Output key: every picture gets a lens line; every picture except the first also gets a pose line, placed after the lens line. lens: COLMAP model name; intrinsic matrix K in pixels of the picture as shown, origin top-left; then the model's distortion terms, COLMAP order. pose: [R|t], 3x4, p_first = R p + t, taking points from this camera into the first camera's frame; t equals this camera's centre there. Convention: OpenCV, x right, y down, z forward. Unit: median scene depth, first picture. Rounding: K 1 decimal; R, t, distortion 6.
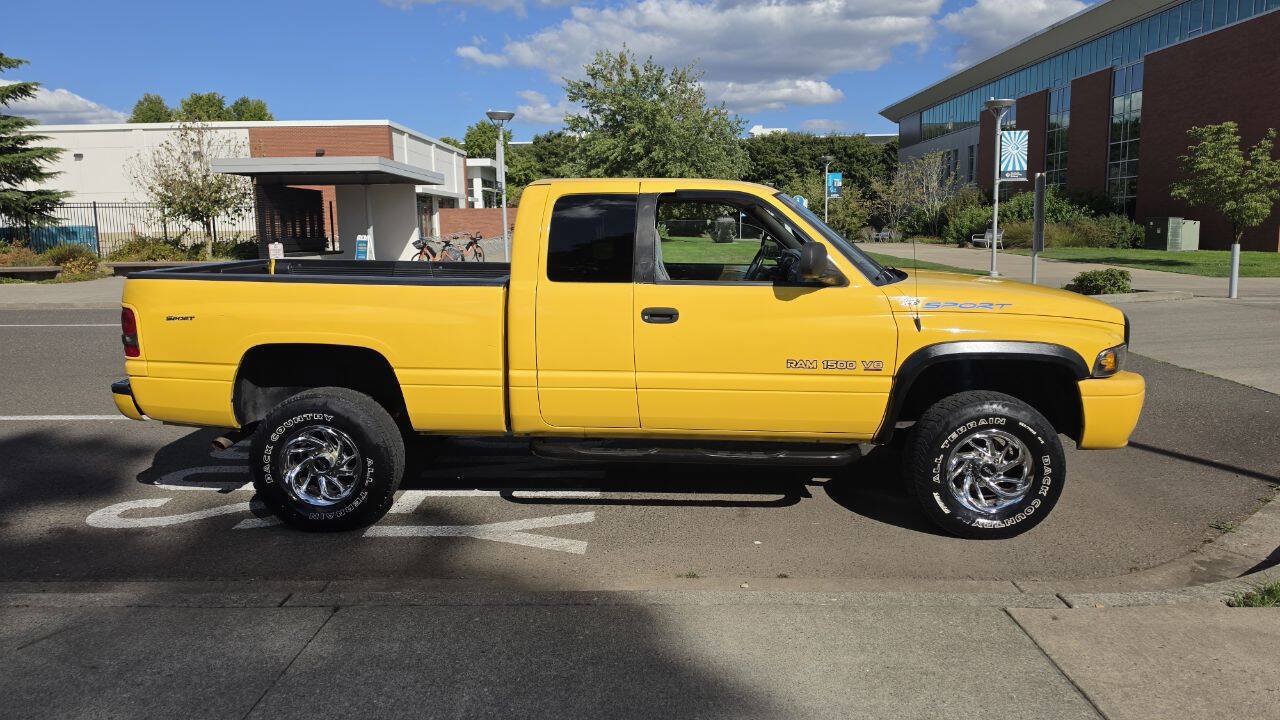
lens RADIAL K [[882.4, 0, 637.5], [0, 882.4, 358.4], [0, 0, 1]] dist [0.040765, -0.047773]
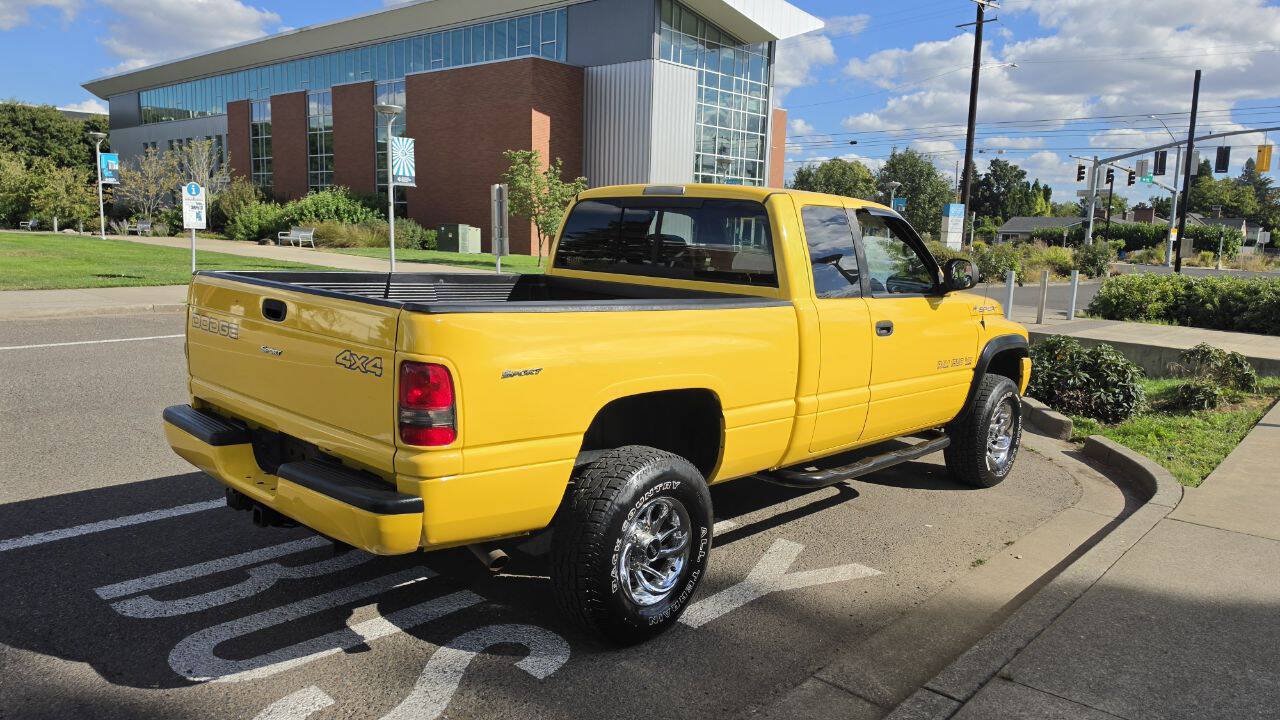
lens RADIAL K [[882.4, 0, 639.1], [0, 882.4, 357.9], [0, 0, 1]] dist [0.040765, -0.047773]
pose [[0.654032, -0.075022, 0.752738, -0.146759], [0.072077, 0.996723, 0.036713, -0.011399], [-0.753025, 0.030244, 0.657296, 0.082080]]
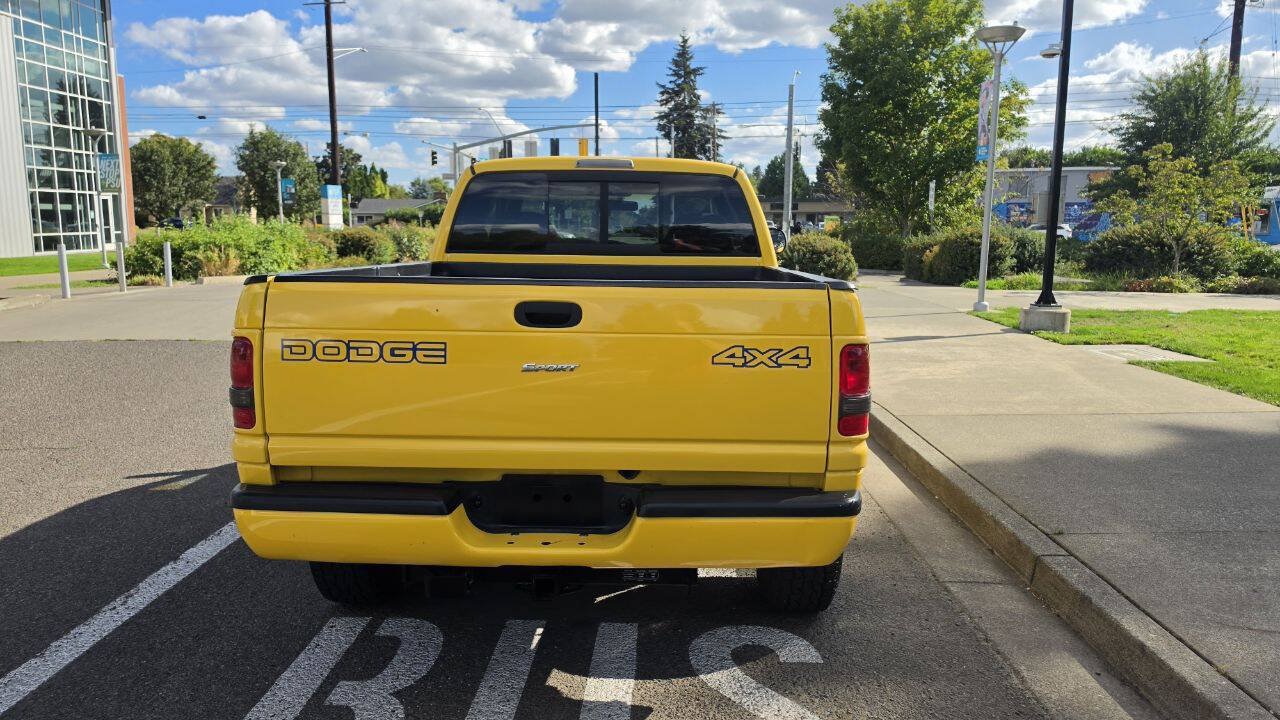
lens RADIAL K [[882.4, 0, 643.2], [0, 882.4, 360.7], [0, 0, 1]] dist [0.040765, -0.047773]
pose [[-0.016075, -0.140049, 0.990014, -0.175747], [0.147395, 0.978993, 0.140883, -0.022589], [-0.988947, 0.148188, 0.004905, 0.180334]]
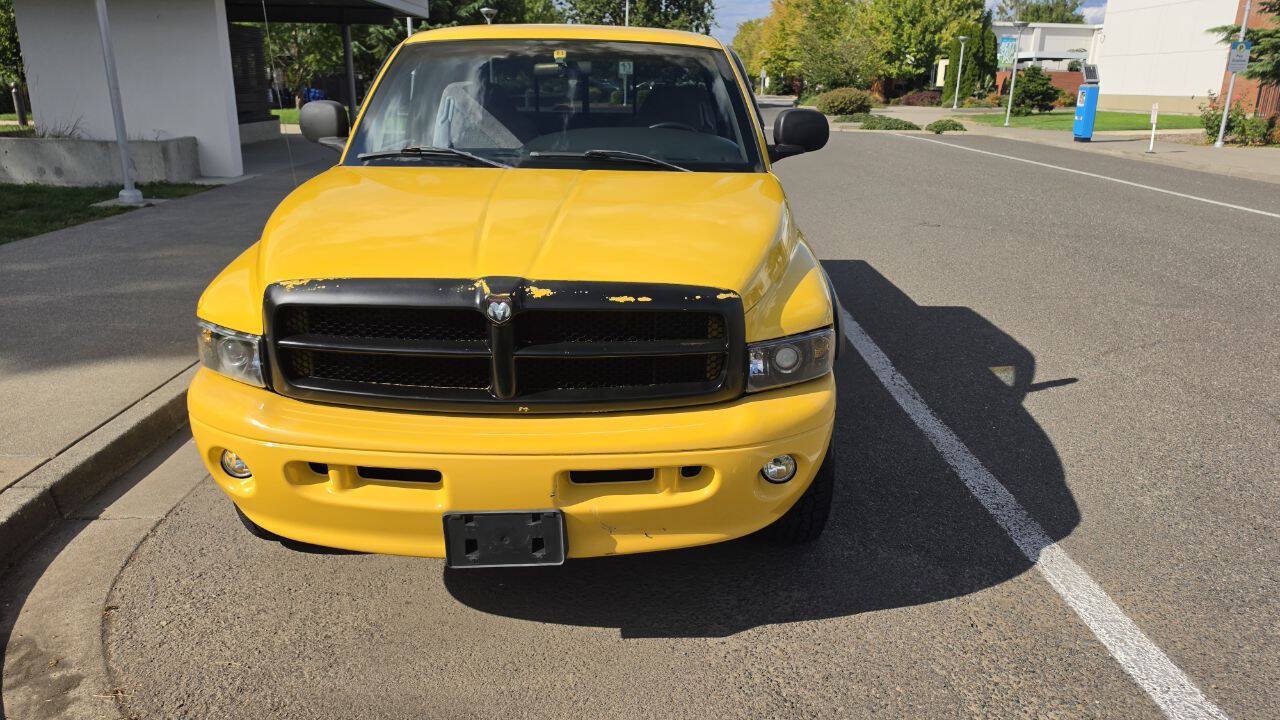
lens RADIAL K [[882.4, 0, 653.3], [0, 882.4, 376.9], [0, 0, 1]] dist [0.040765, -0.047773]
pose [[0.042030, 0.326297, -0.944333, 0.167497], [-0.169671, 0.933770, 0.315095, -0.031022], [0.984604, 0.146982, 0.094610, 0.189947]]
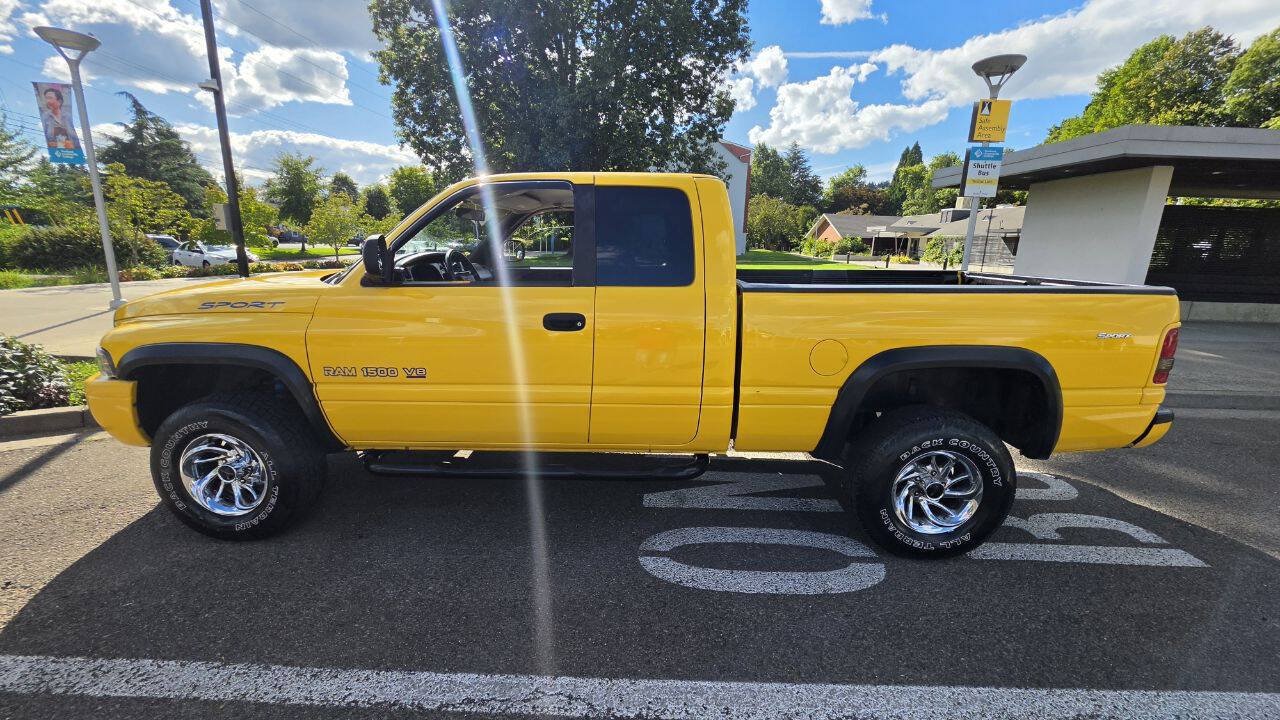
lens RADIAL K [[514.2, 0, 644.4], [0, 514.2, 360.0], [0, 0, 1]] dist [-0.007442, 0.000622]
pose [[-0.999769, -0.013660, -0.016619, -0.005065], [-0.018797, 0.930403, 0.366056, -0.041615], [0.010462, 0.366284, -0.930444, 0.295395]]
